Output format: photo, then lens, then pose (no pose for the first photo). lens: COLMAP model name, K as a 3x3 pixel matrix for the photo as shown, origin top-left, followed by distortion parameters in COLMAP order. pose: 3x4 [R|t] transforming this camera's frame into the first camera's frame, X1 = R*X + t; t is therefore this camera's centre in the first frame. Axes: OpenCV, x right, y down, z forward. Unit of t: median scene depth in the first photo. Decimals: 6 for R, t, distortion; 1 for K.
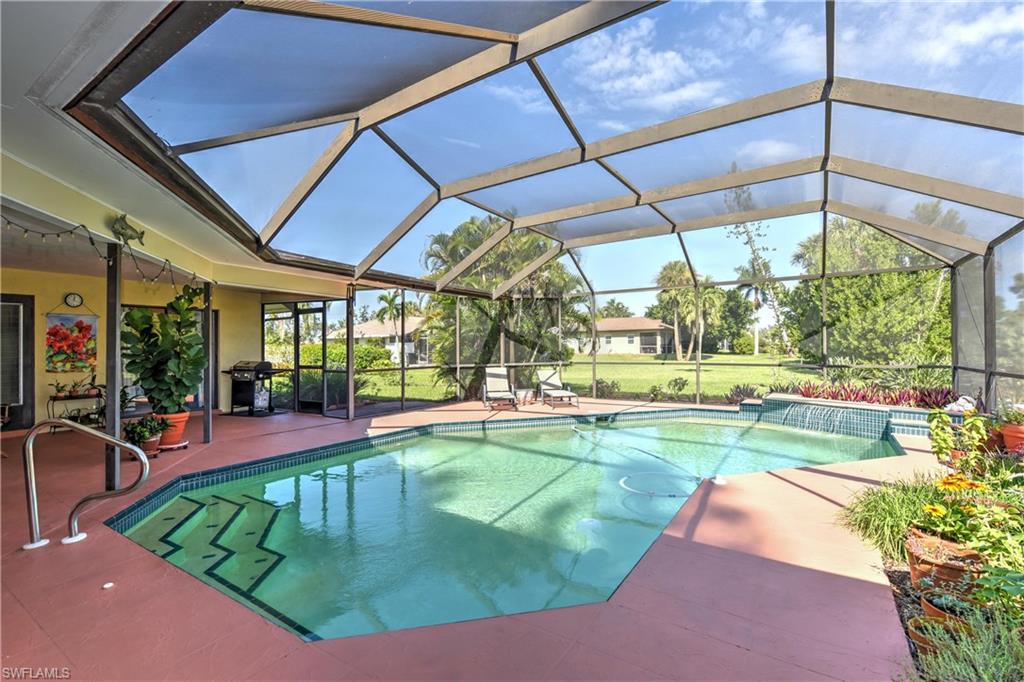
lens RADIAL K [[463.3, 0, 505.6], [0, 463.3, 343.3], [0, 0, 1]] dist [-0.001549, -0.000195]
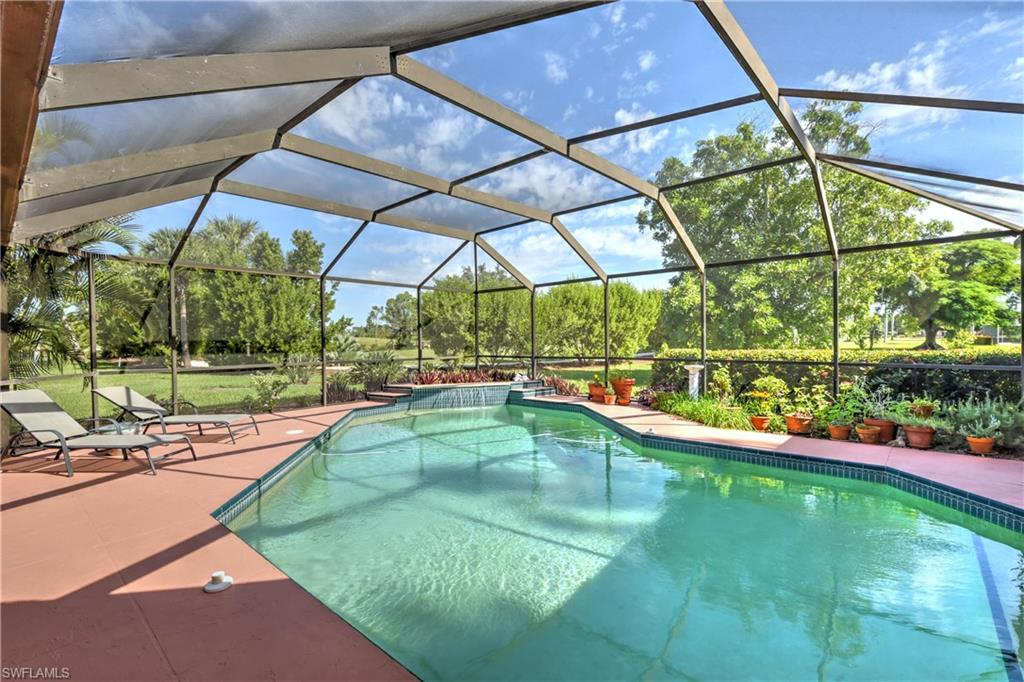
lens RADIAL K [[463.3, 0, 507.7], [0, 463.3, 342.0], [0, 0, 1]] dist [-0.001549, -0.000195]
pose [[0.130104, 0.006325, 0.991480, -0.249999], [0.000467, 0.999979, -0.006440, 0.005598], [-0.991500, 0.001301, 0.130098, 0.287126]]
